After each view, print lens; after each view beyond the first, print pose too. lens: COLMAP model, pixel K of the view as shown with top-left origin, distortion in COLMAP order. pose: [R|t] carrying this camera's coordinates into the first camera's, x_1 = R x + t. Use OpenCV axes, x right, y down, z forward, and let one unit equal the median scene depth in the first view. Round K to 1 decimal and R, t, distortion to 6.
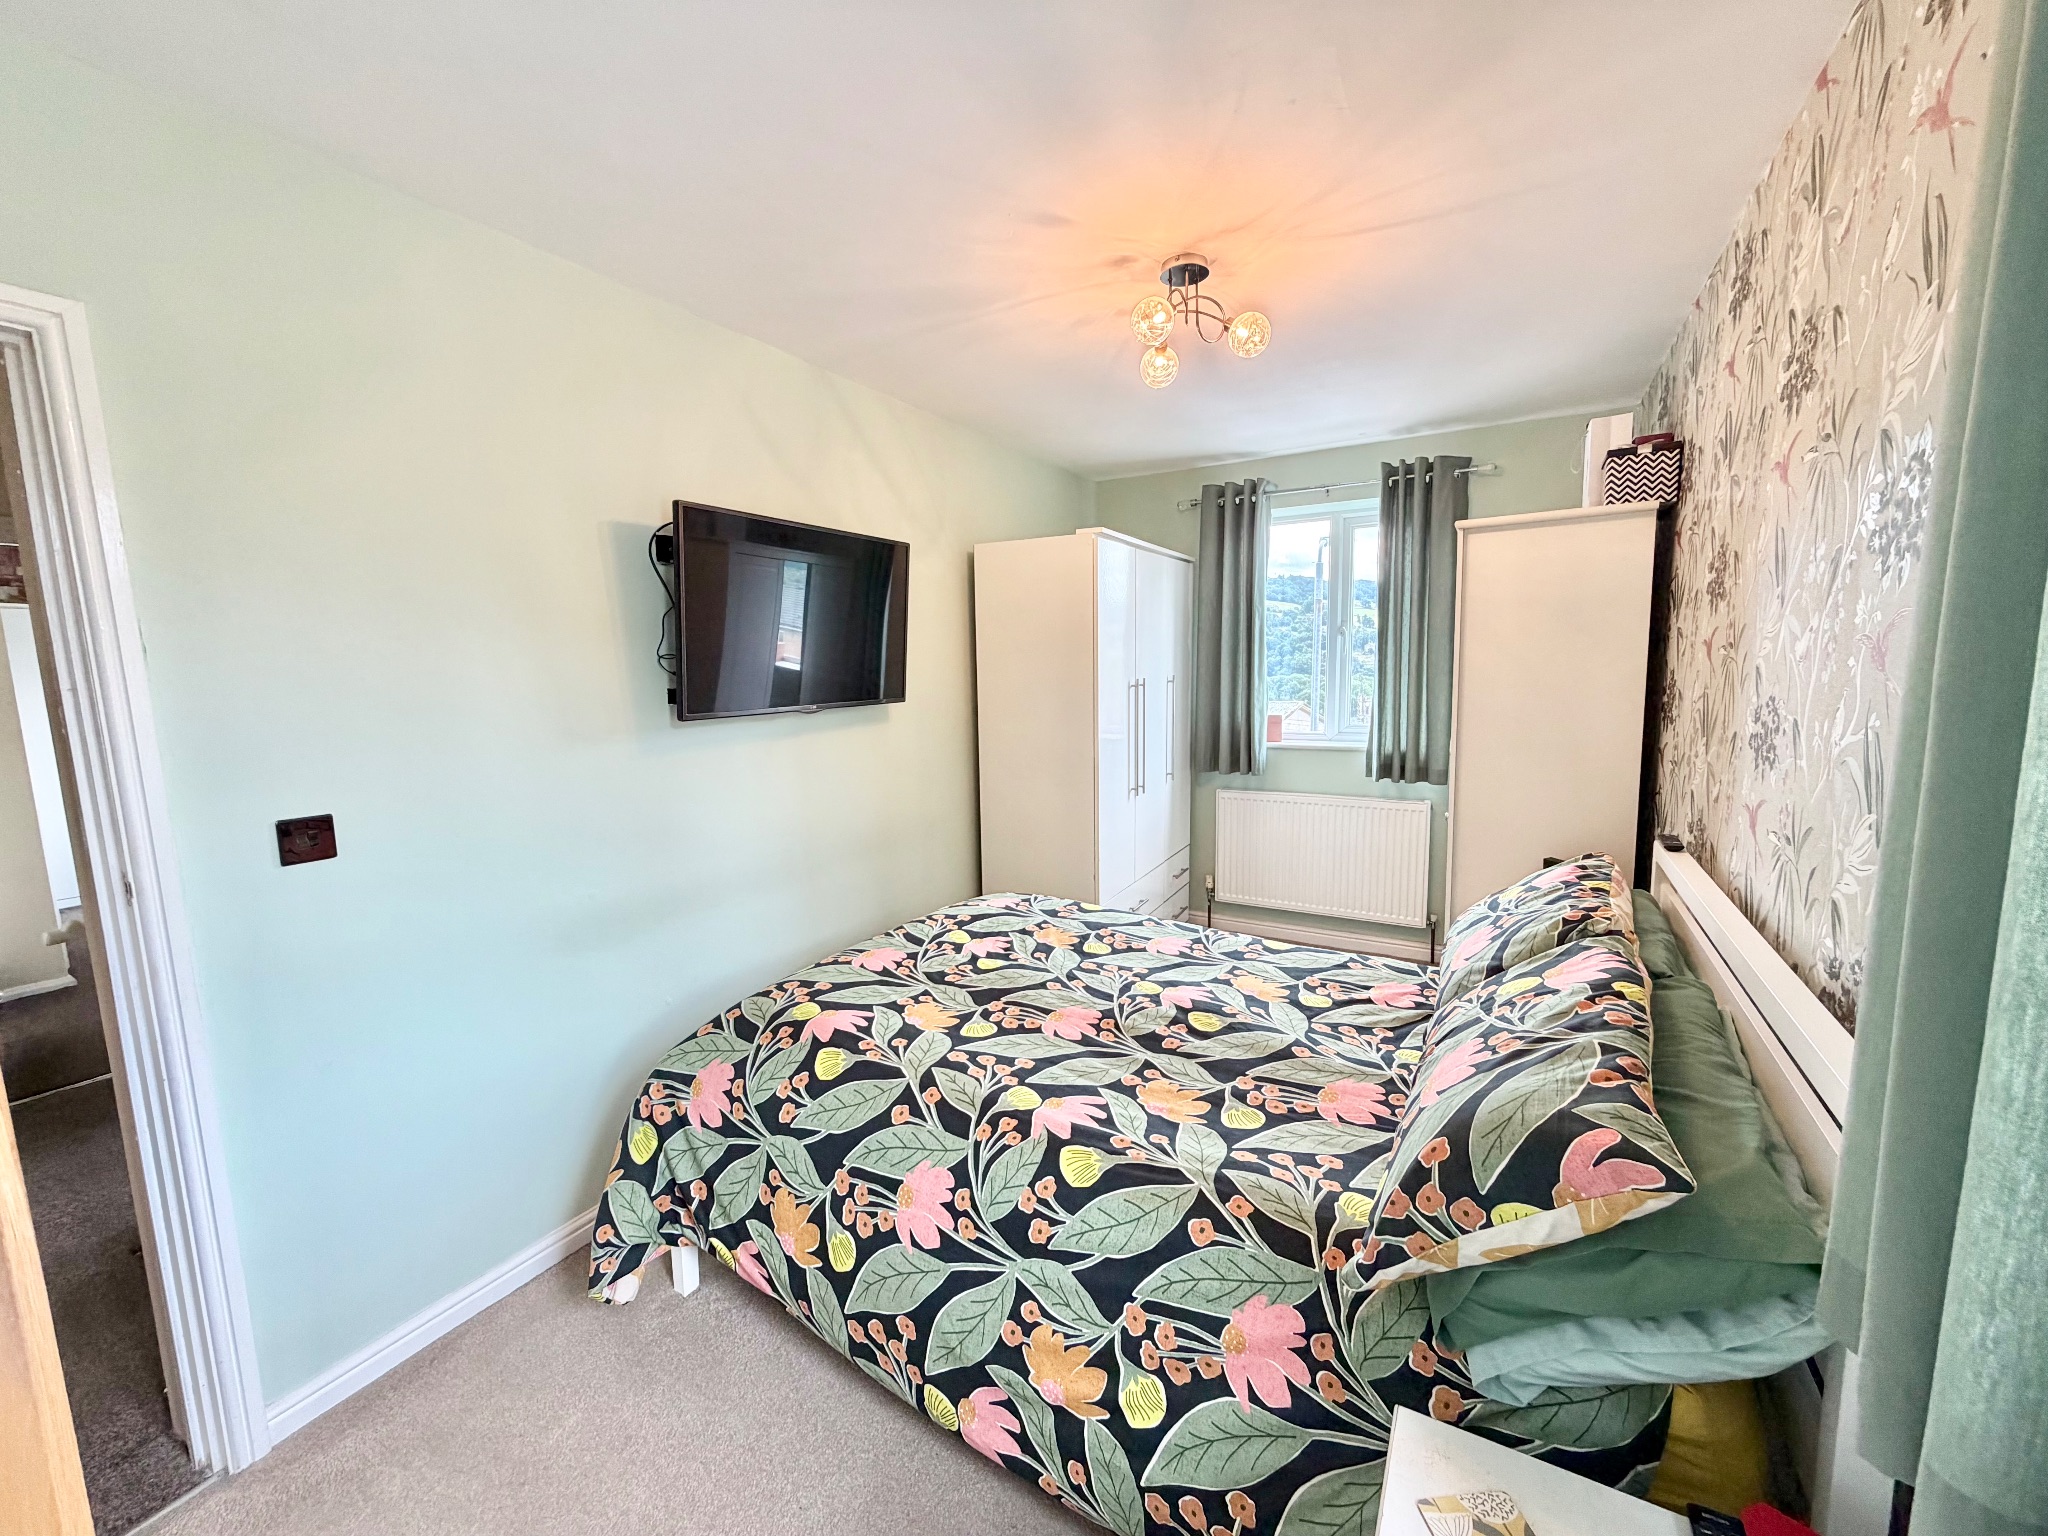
lens RADIAL K [[818.6, 0, 1017.7], [0, 818.6, 769.1], [0, 0, 1]] dist [0.000397, 0.000516]
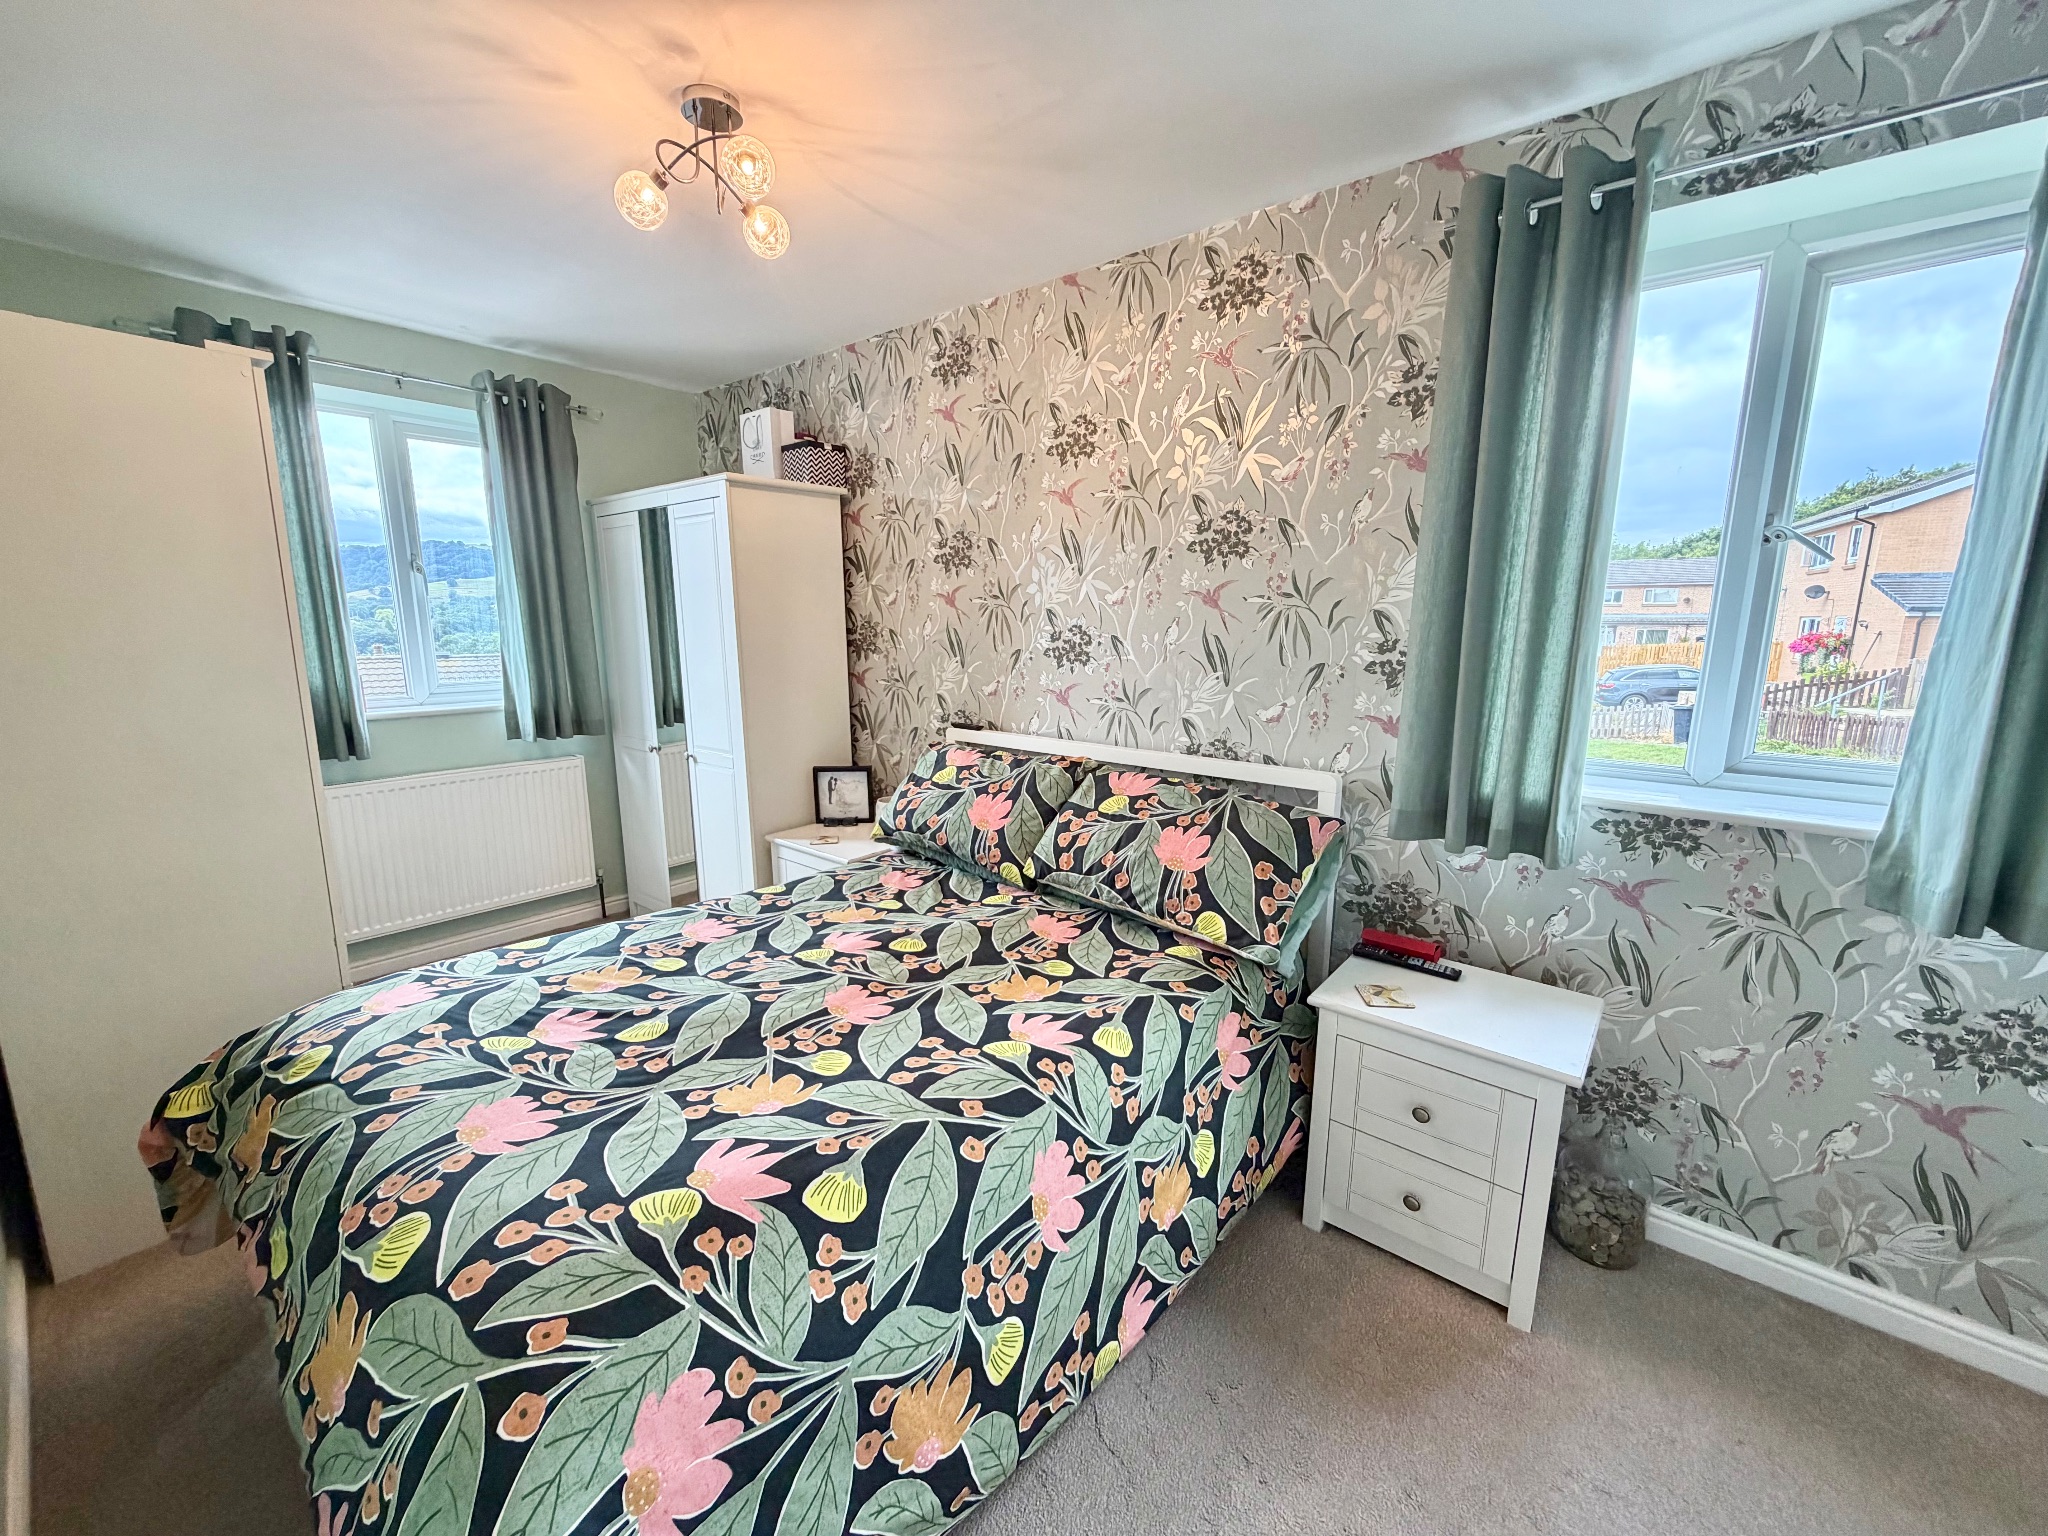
lens RADIAL K [[818.6, 0, 1017.7], [0, 818.6, 769.1], [0, 0, 1]] dist [0.000397, 0.000516]
pose [[0.159929, -0.159015, 0.974237, -0.678474], [0.119904, 0.982761, 0.140723, -0.034712], [-0.979819, 0.094309, 0.176239, 0.630358]]
